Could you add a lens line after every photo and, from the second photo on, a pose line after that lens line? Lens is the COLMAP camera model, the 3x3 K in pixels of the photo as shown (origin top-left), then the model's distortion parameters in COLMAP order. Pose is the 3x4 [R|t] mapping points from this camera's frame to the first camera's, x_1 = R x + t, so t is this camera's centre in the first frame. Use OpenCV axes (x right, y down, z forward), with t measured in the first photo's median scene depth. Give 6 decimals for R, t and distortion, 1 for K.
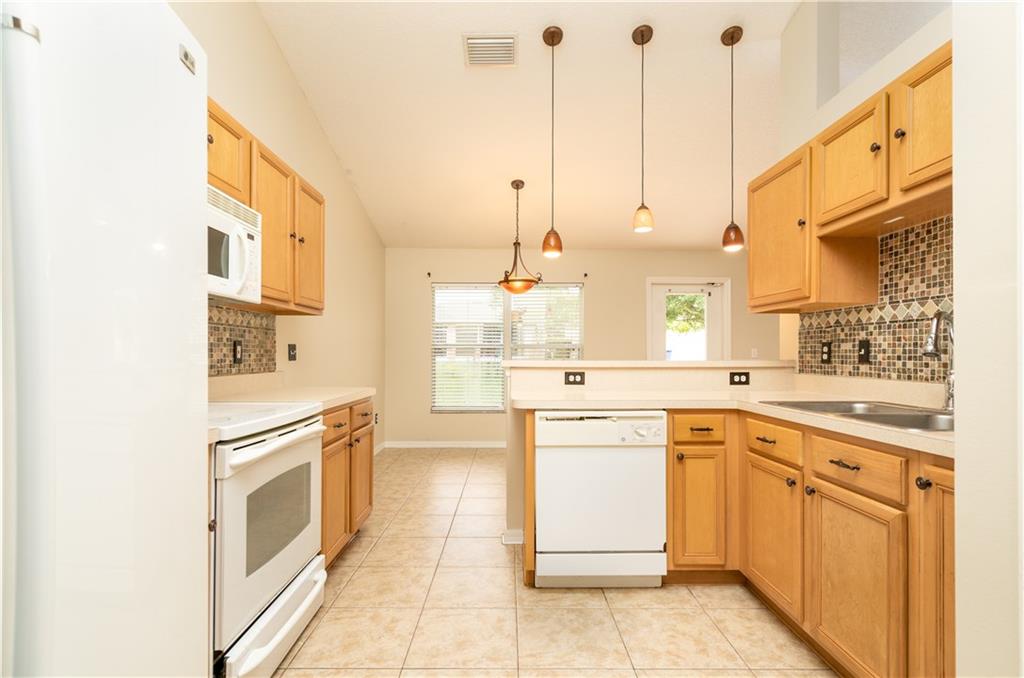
lens RADIAL K [[482.4, 0, 510.4], [0, 482.4, 355.1], [0, 0, 1]] dist [0.000524, -0.000216]
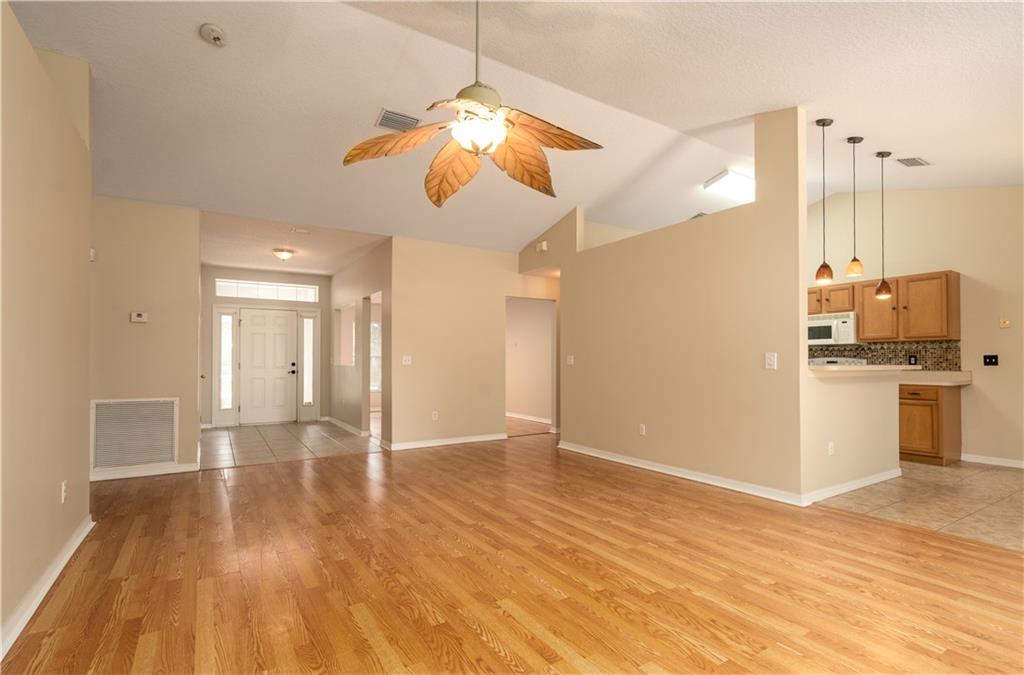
lens RADIAL K [[482.4, 0, 510.4], [0, 482.4, 353.6], [0, 0, 1]] dist [0.000524, -0.000216]
pose [[-0.856204, -0.008764, -0.516563, 2.482335], [-0.000565, 0.999871, -0.016027, -0.001755], [0.516637, -0.013431, -0.856099, 2.209403]]
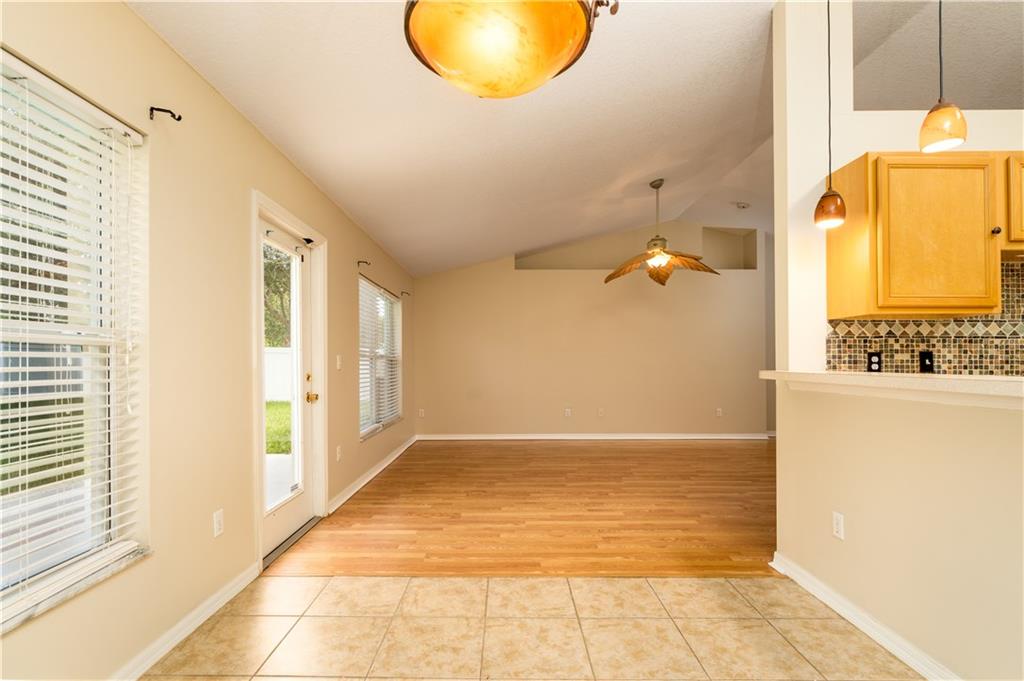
lens RADIAL K [[478.9, 0, 505.6], [0, 478.9, 359.4], [0, 0, 1]] dist [0.001700, 0.000105]
pose [[0.015621, 0.005927, 0.999860, -0.381206], [0.002480, 0.999979, -0.005966, -0.008745], [-0.999875, 0.002572, 0.015606, 1.946797]]
